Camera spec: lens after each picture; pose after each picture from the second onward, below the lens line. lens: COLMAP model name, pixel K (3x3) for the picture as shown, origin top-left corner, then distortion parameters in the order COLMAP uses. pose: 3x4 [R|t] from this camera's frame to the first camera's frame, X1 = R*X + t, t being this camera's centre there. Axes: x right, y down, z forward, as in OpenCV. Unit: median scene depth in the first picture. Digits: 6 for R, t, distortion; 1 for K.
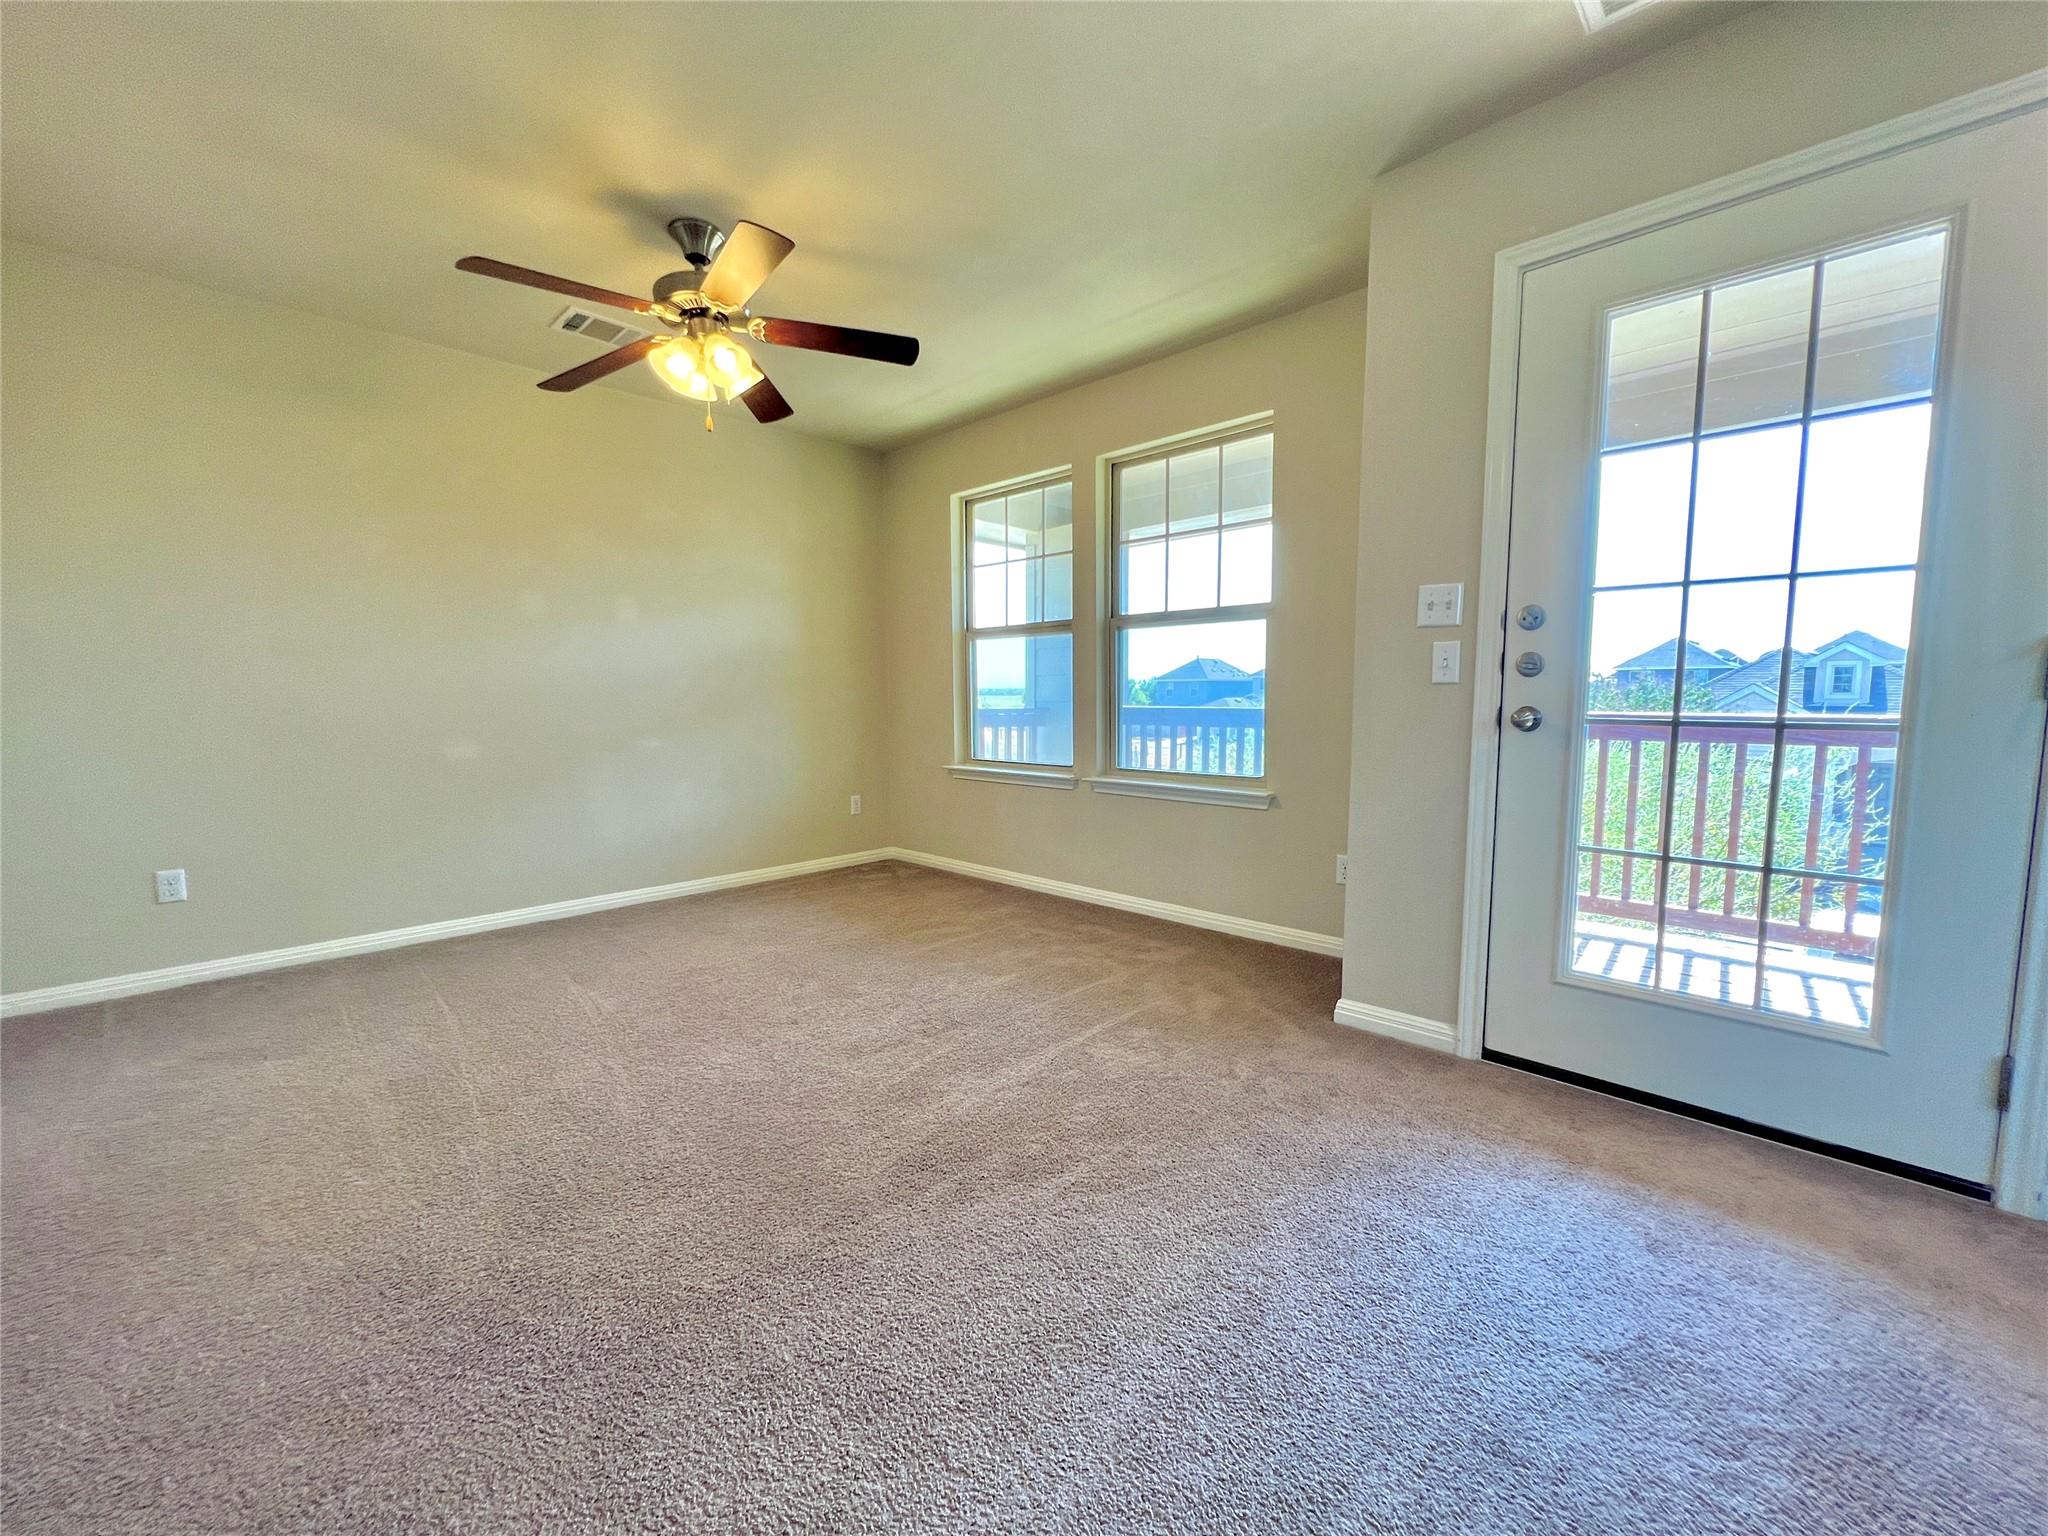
lens RADIAL K [[822.5, 0, 1023.8], [0, 822.5, 772.7], [0, 0, 1]] dist [-0.000133, 0.000186]
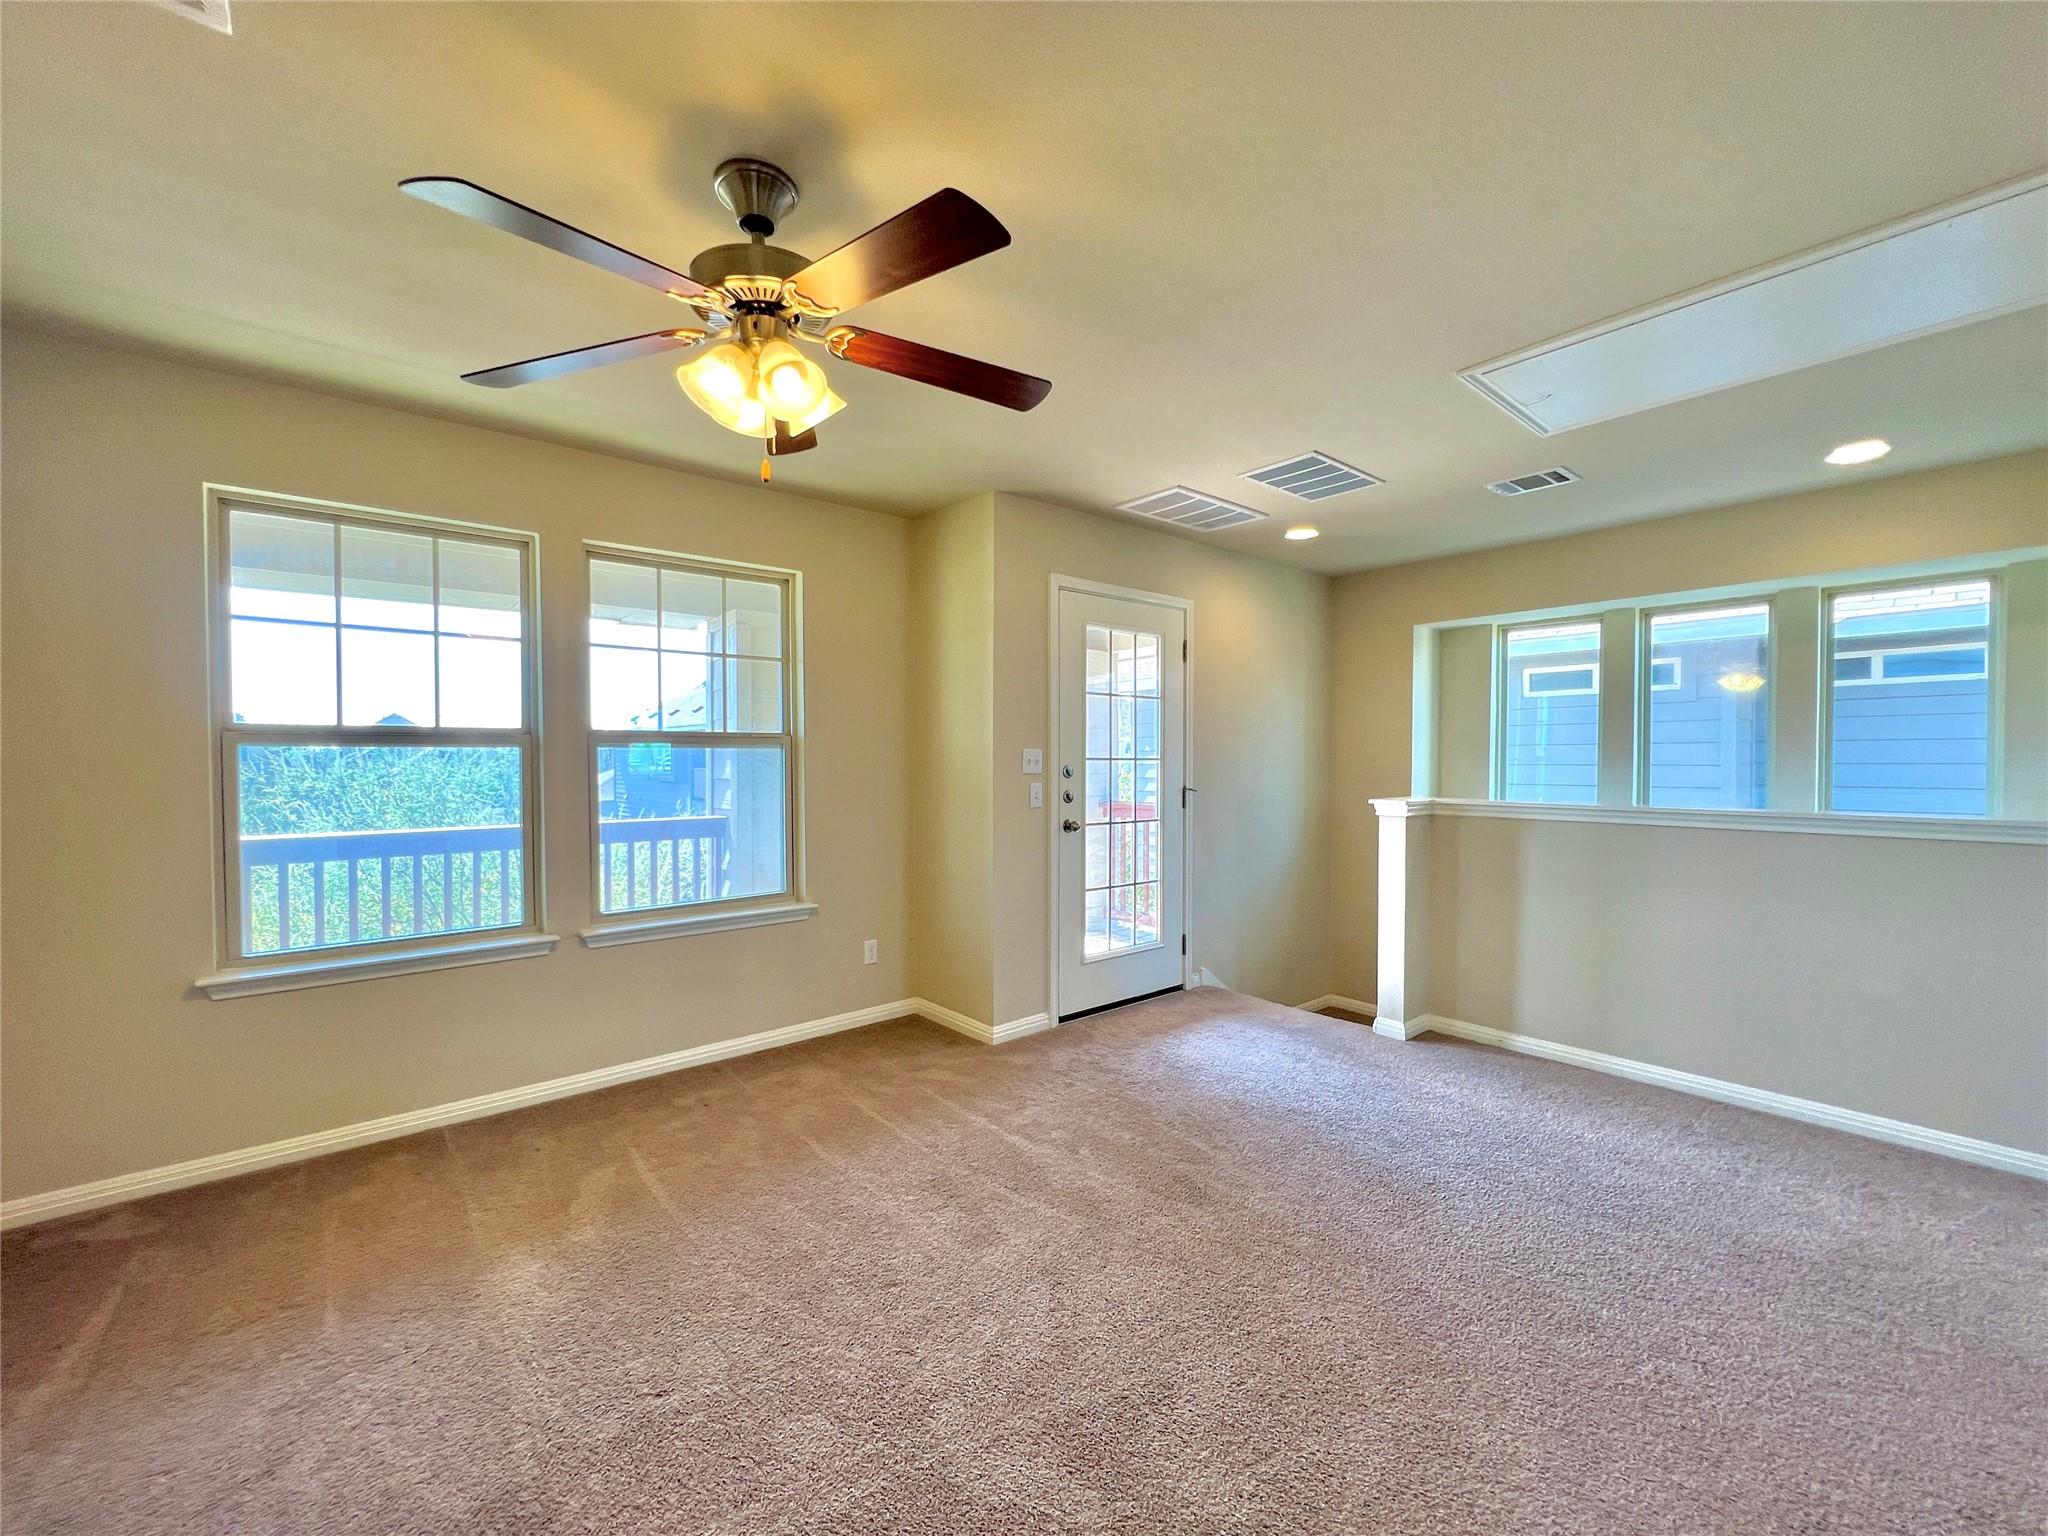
lens RADIAL K [[846.9, 0, 1022.9], [0, 846.9, 770.0], [0, 0, 1]] dist [-0.001879, 0.000667]
pose [[0.085036, -0.013747, 0.996283, -1.140855], [0.094734, 0.995487, 0.005650, -0.187330], [-0.991864, 0.093901, 0.085955, 0.823230]]
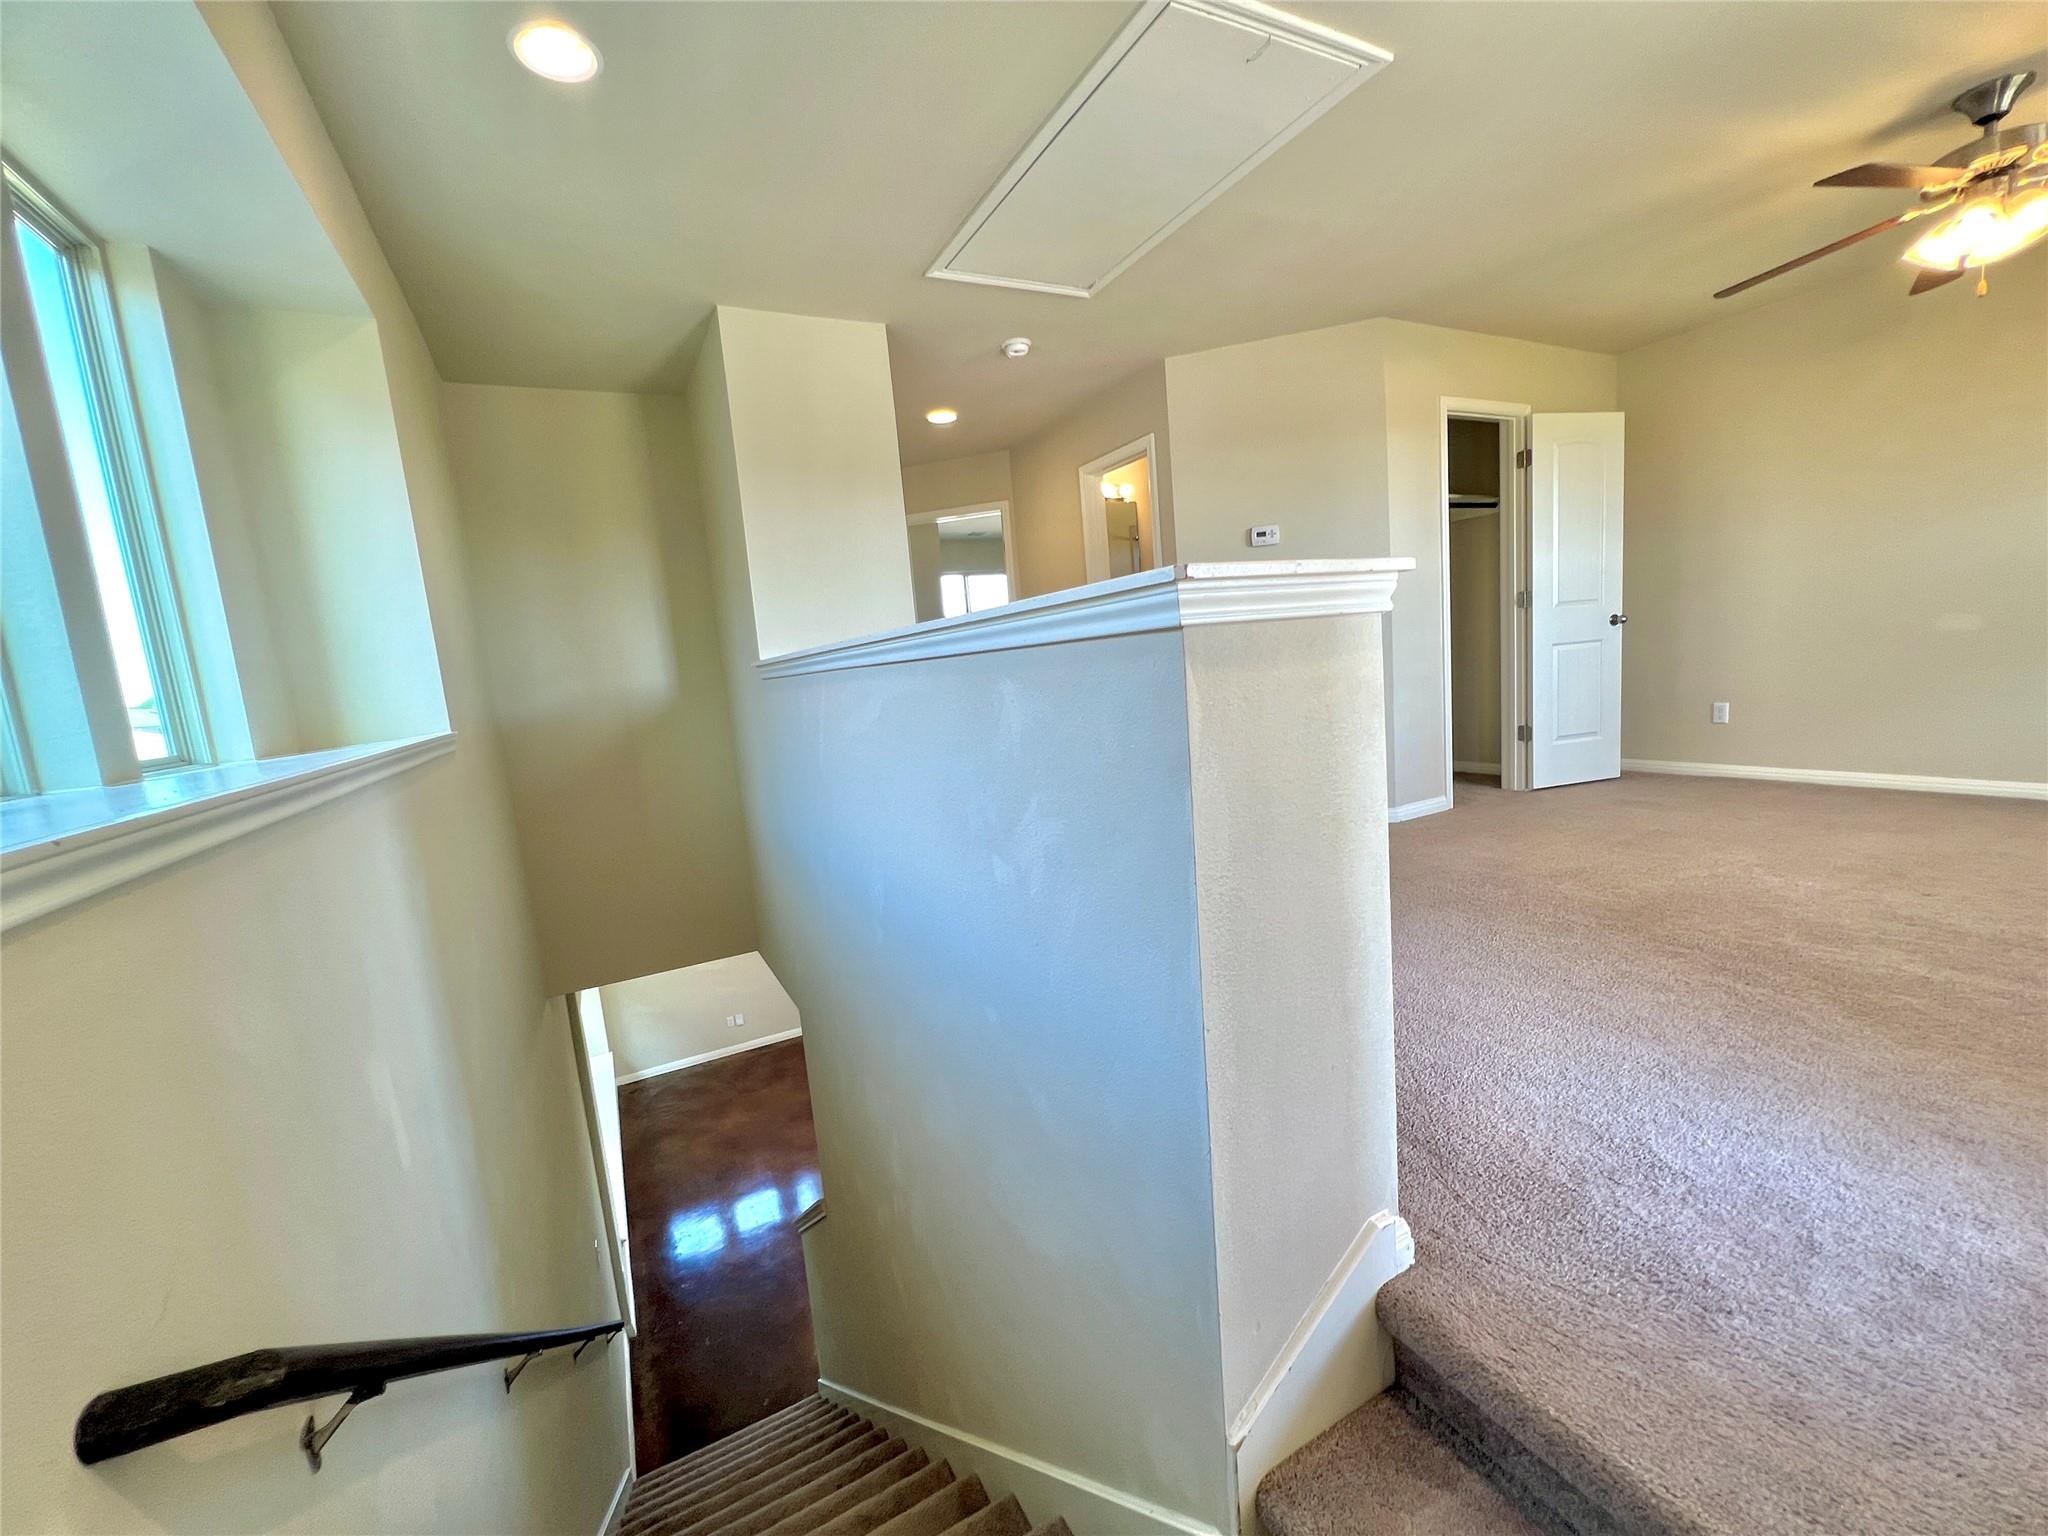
lens RADIAL K [[846.9, 0, 1022.9], [0, 846.9, 770.0], [0, 0, 1]] dist [-0.001879, 0.000667]
pose [[-0.297746, 0.155370, -0.941917, 1.100721], [-0.004755, 0.986414, 0.164212, -0.016597], [0.954633, 0.053372, -0.292962, 0.250027]]
